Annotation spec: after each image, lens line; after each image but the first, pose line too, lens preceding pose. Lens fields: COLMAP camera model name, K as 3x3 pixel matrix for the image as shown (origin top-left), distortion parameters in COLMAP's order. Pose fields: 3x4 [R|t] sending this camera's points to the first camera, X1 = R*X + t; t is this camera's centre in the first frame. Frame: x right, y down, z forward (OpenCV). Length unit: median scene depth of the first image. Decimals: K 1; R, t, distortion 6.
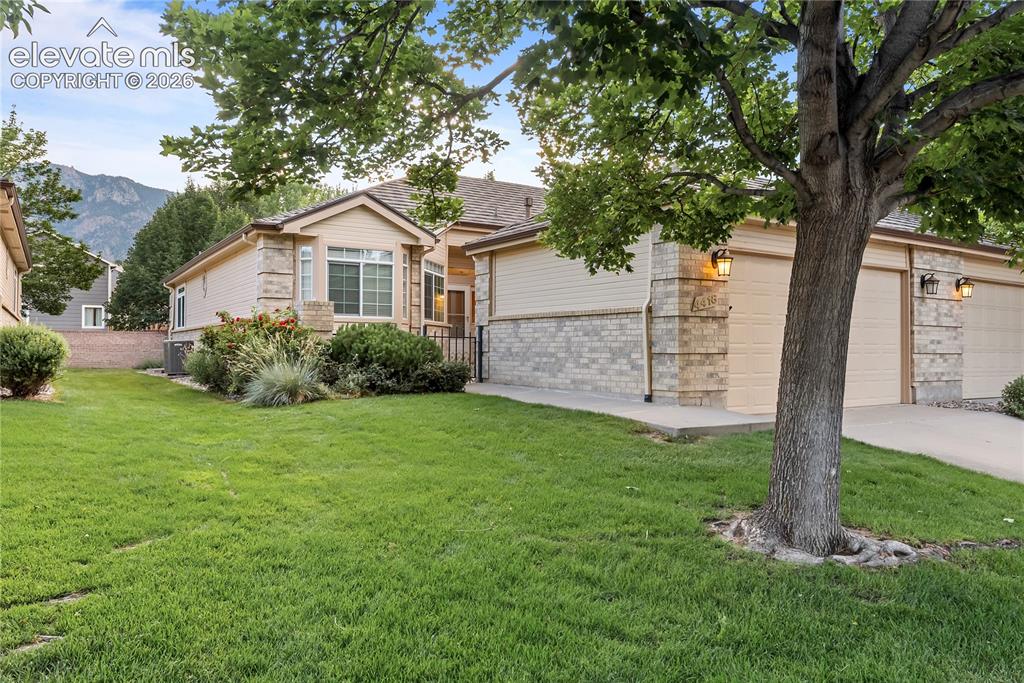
lens RADIAL K [[725.3, 0, 509.3], [0, 725.3, 349.0], [0, 0, 1]] dist [0.014770, -0.002279]
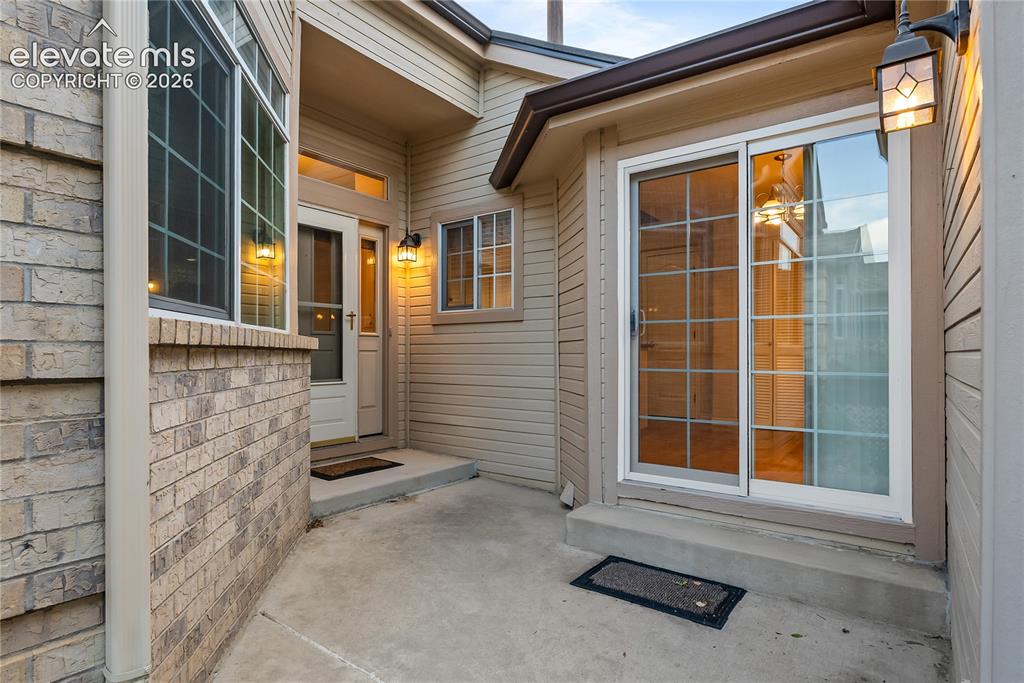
lens RADIAL K [[539.8, 0, 510.9], [0, 539.8, 348.3], [0, 0, 1]] dist [-0.000179, -0.000096]
pose [[0.930421, -0.005301, 0.366455, -0.120393], [0.007590, 0.999960, -0.004805, -0.040668], [-0.366414, 0.007252, 0.930423, 1.128458]]
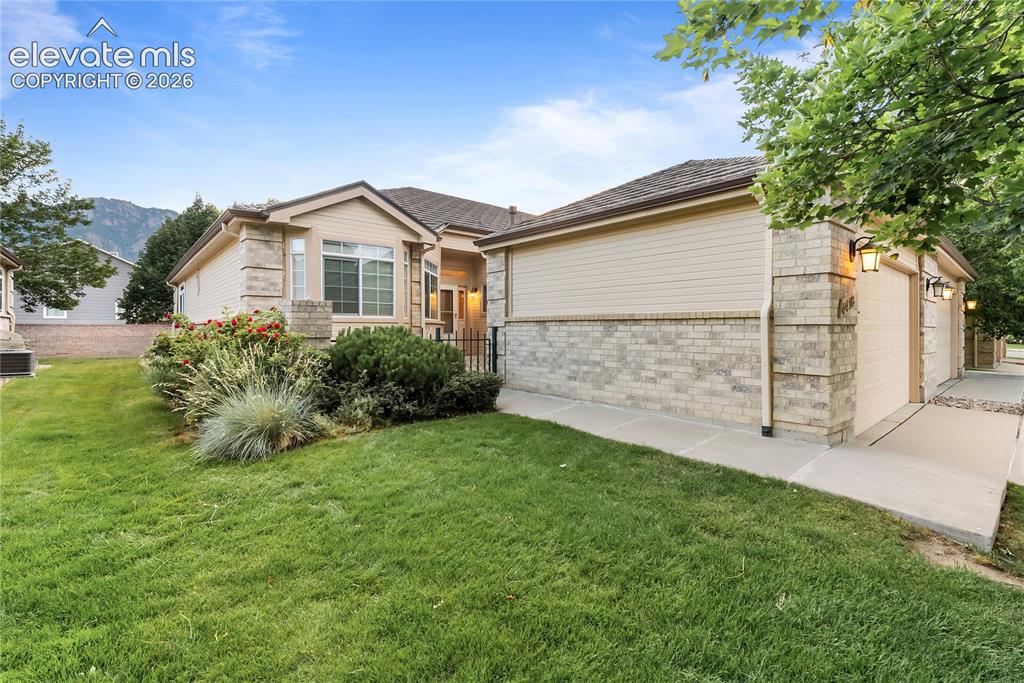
lens RADIAL K [[456.8, 0, 514.1], [0, 456.8, 335.5], [0, 0, 1]] dist [-0.006558, 0.000713]
pose [[0.987972, -0.007390, 0.154456, -0.116438], [0.004940, 0.999856, 0.016240, -0.033126], [-0.154554, -0.015282, 0.987866, 0.450937]]
